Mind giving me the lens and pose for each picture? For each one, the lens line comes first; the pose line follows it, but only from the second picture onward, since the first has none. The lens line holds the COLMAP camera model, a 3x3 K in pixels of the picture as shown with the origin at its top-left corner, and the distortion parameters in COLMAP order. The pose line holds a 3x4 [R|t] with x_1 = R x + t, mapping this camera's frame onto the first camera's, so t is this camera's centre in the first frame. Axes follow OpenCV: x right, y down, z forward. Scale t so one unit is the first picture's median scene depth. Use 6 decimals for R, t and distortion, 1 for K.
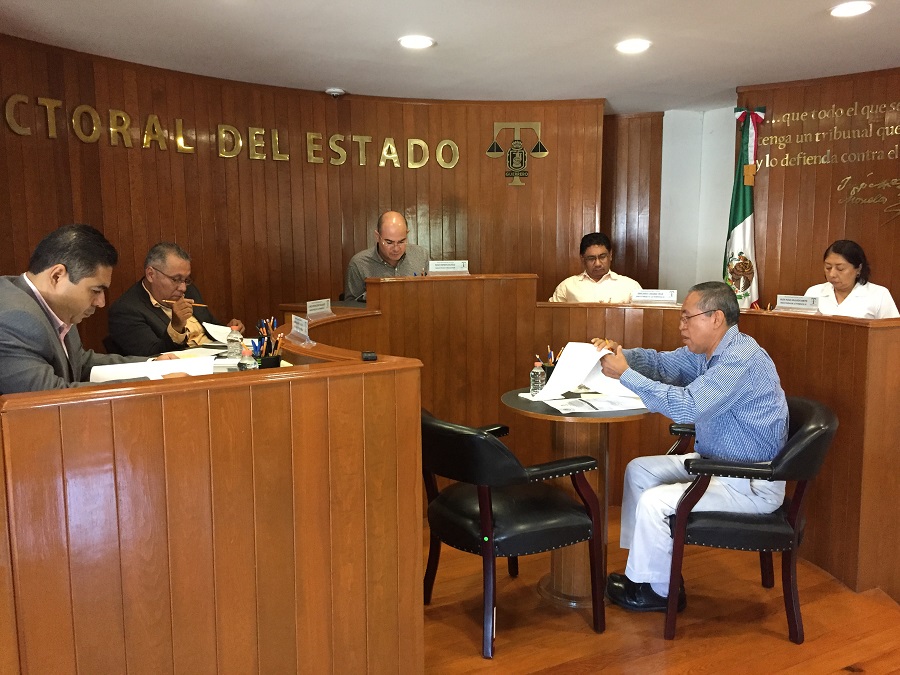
lens RADIAL K [[769.9, 0, 452.5], [0, 769.9, 342.0], [0, 0, 1]] dist [0.074873, -0.108404]
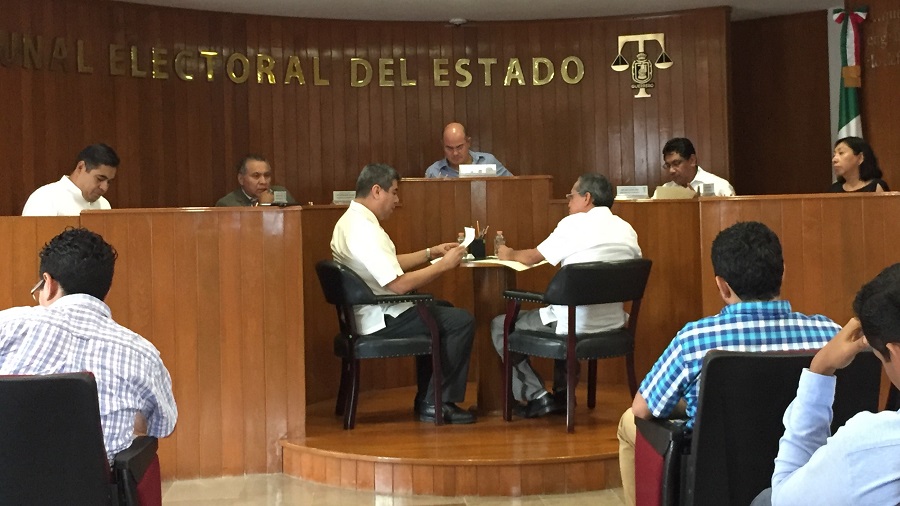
lens RADIAL K [[1237.2, 0, 505.4], [0, 1237.2, 188.1], [0, 0, 1]] dist [0.045957, 0.000000]
pose [[0.930518, -0.019985, -0.365701, 0.541452], [-0.027554, 0.991860, -0.124313, 0.121809], [0.365209, 0.125752, 0.922393, -0.542176]]
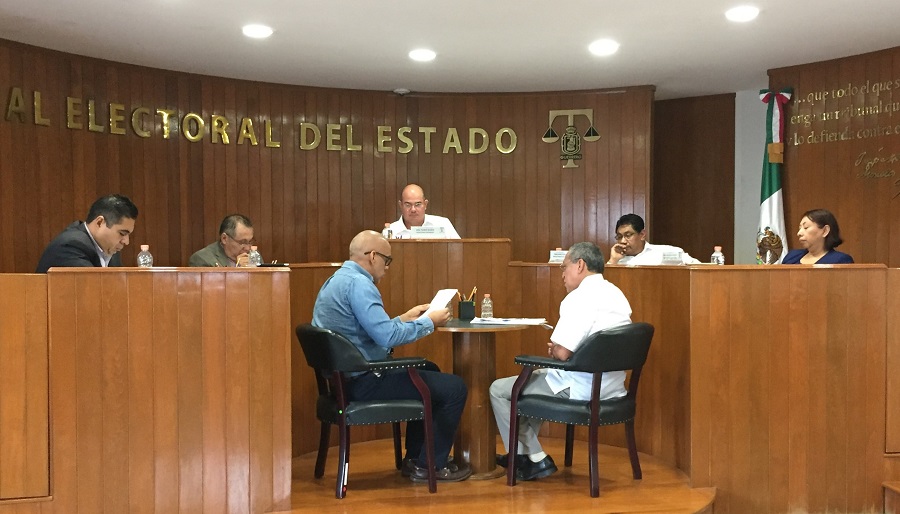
lens RADIAL K [[962.5, 0, 461.1], [0, 962.5, 290.0], [0, 0, 1]] dist [0.053058, 0.000000]
pose [[0.961550, 0.014143, -0.274264, 0.335996], [-0.037145, 0.996194, -0.078858, 0.084038], [0.272105, 0.086014, 0.958416, -0.332615]]
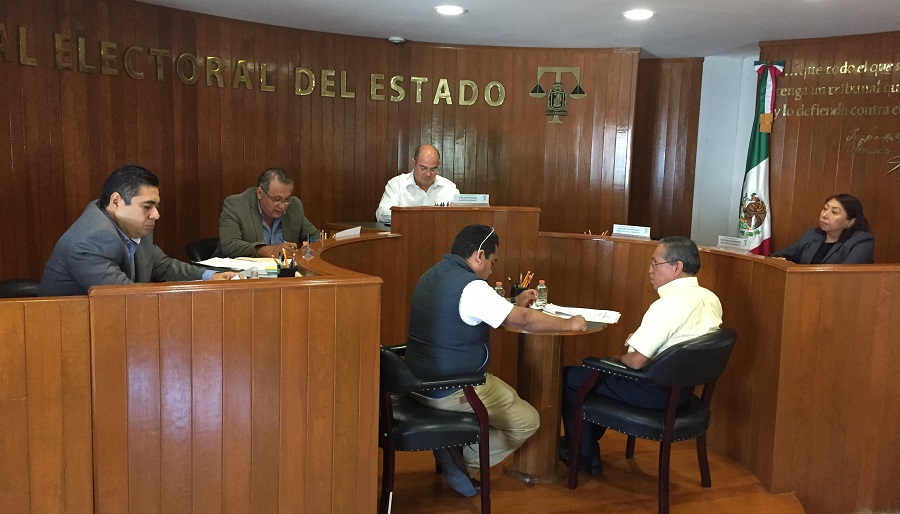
lens RADIAL K [[771.1, 0, 451.3], [0, 771.1, 255.8], [0, 0, 1]] dist [0.065397, -0.077086]
pose [[0.989608, 0.055267, -0.132747, 0.101720], [-0.054822, 0.998472, 0.007006, -0.012590], [0.132931, 0.000344, 0.991125, -0.136973]]
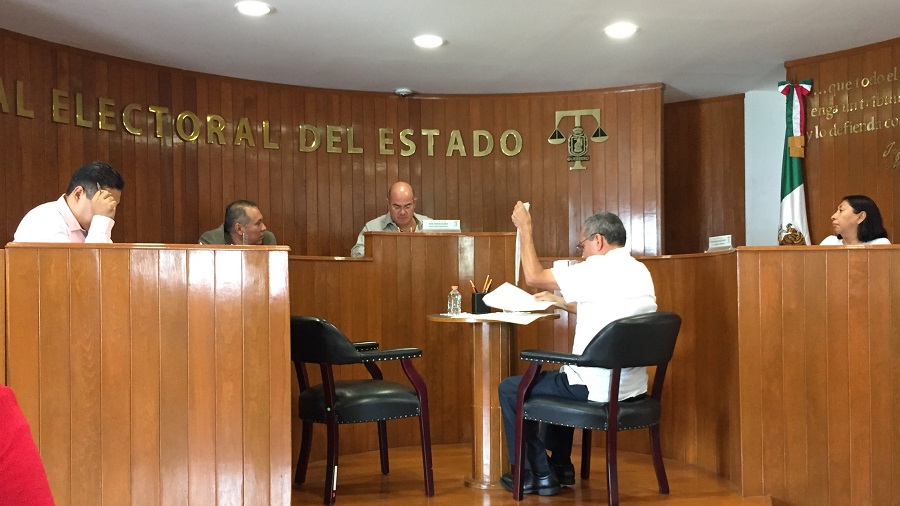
lens RADIAL K [[897.5, 0, 454.8], [0, 897.5, 291.2], [0, 0, 1]] dist [0.044180, 0.000000]
pose [[0.963427, -0.002919, -0.267956, 0.271259], [-0.028233, 0.993269, -0.112333, 0.109863], [0.266480, 0.115789, 0.956860, -0.196167]]
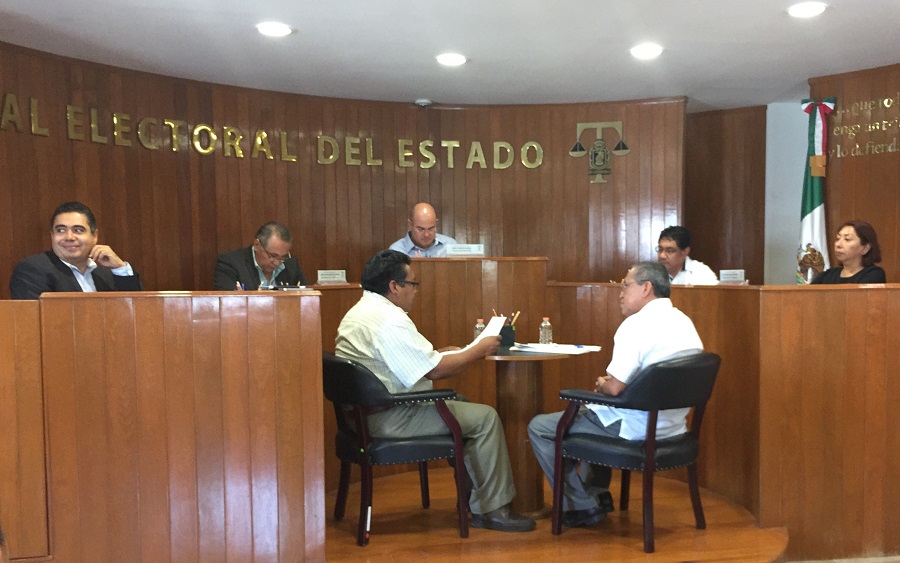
lens RADIAL K [[906.5, 0, 485.3], [0, 906.5, 338.2], [0, 0, 1]] dist [0.040605, 0.000000]
pose [[0.969218, 0.017319, -0.245594, 0.260869], [-0.029000, 0.998609, -0.044026, 0.068196], [0.244490, 0.049794, 0.968373, -0.218868]]
